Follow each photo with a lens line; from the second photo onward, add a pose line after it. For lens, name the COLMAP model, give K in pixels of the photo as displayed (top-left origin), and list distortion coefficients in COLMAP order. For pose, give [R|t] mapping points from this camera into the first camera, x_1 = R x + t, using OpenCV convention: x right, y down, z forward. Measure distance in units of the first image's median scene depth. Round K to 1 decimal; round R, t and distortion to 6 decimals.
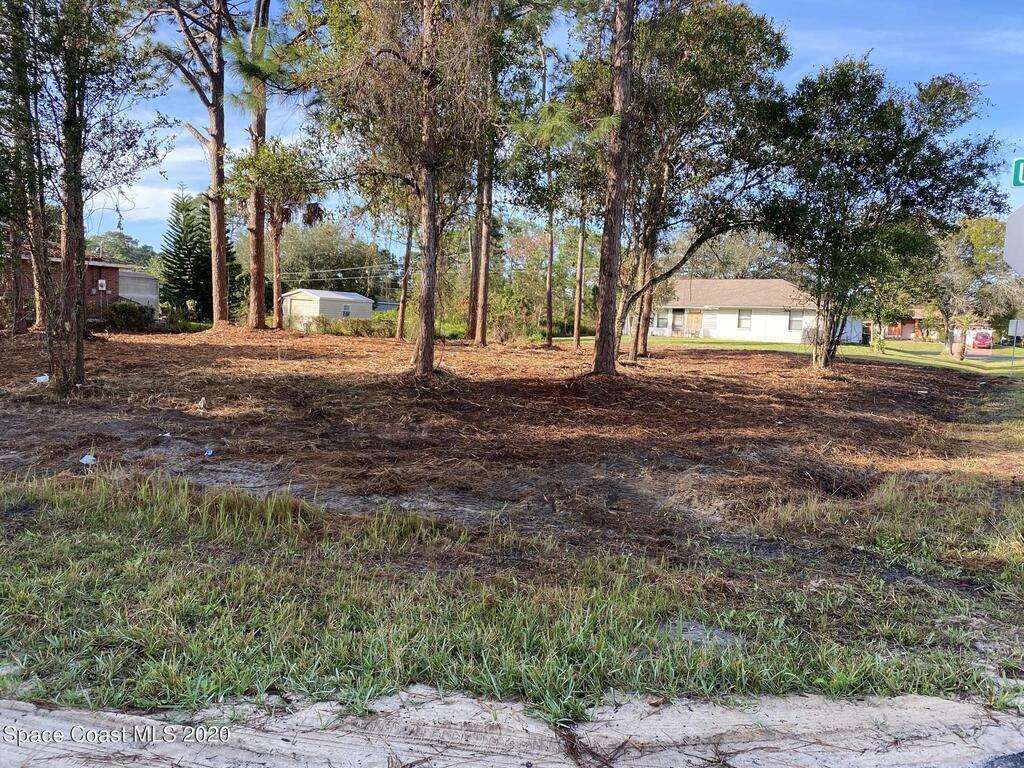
lens RADIAL K [[789.2, 0, 512.0], [0, 789.2, 384.0], [0, 0, 1]] dist [0.013686, -0.009703]
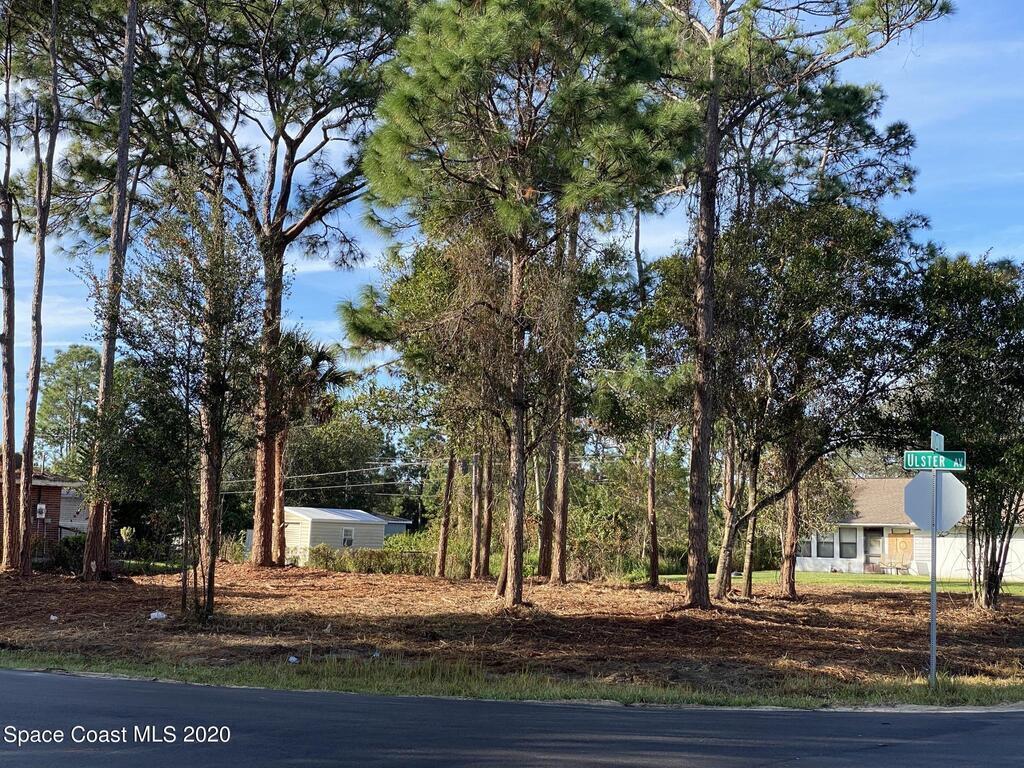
lens RADIAL K [[1522.5, 0, 508.7], [0, 1522.5, 366.0], [0, 0, 1]] dist [0.142978, -0.061174]
pose [[0.998172, -0.020642, -0.056801, -0.001007], [0.008991, 0.980122, -0.198191, 0.053658], [0.059763, 0.197318, 0.978516, -0.703994]]
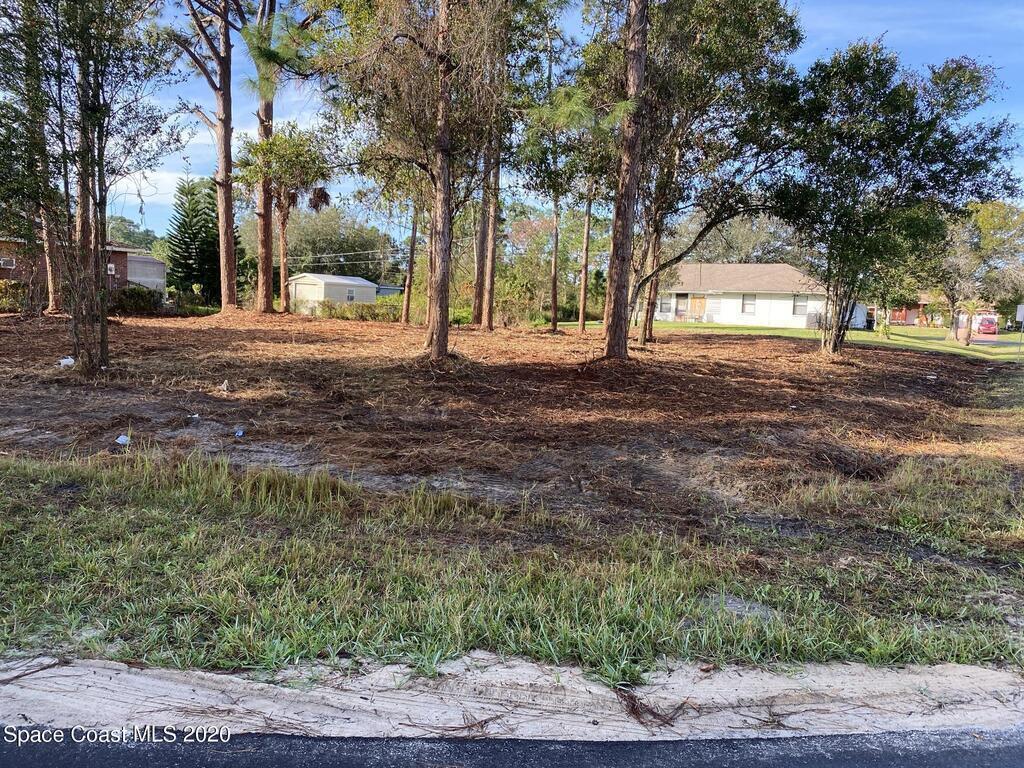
lens RADIAL K [[789.4, 0, 501.3], [0, 789.4, 384.7], [0, 0, 1]] dist [0.012650, -0.007340]
pose [[0.999915, 0.002793, -0.012761, -0.013410], [-0.002536, 0.999795, 0.020098, 0.000977], [0.012814, -0.020064, 0.999717, -0.007923]]
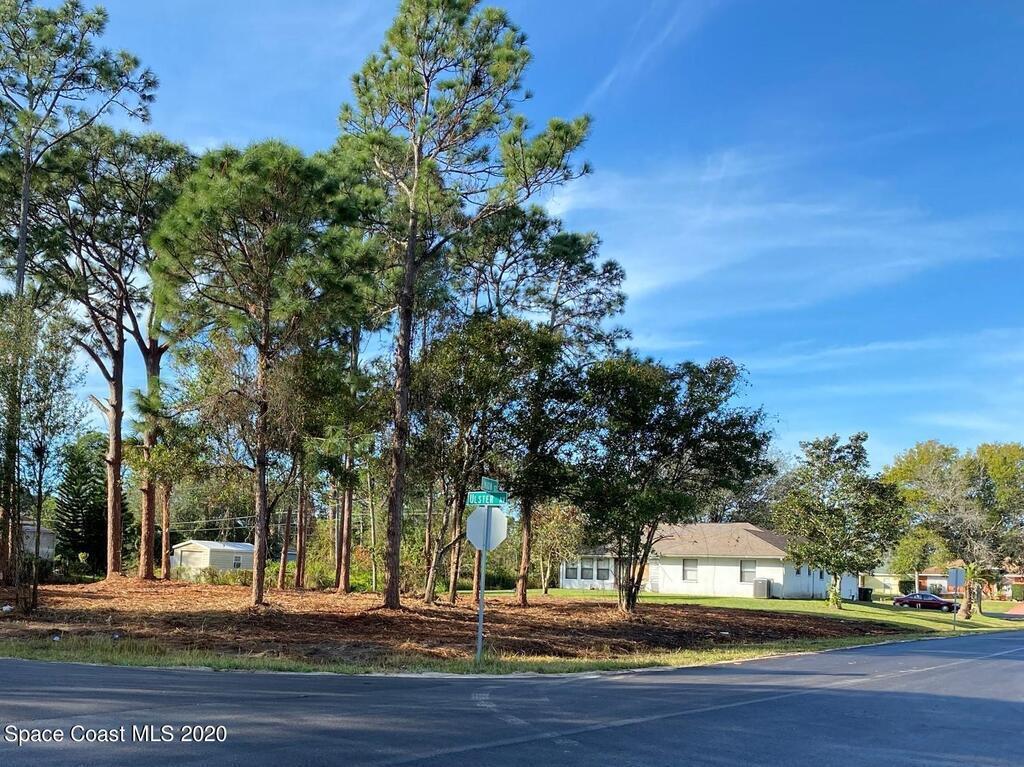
lens RADIAL K [[1057.4, 0, 326.9], [0, 1057.4, 520.4], [0, 0, 1]] dist [0.142916, -0.383005]
pose [[0.989405, -0.012123, -0.144676, 0.213021], [-0.007025, 0.991343, -0.131110, 0.061676], [0.145013, 0.130737, 0.980754, -0.637943]]
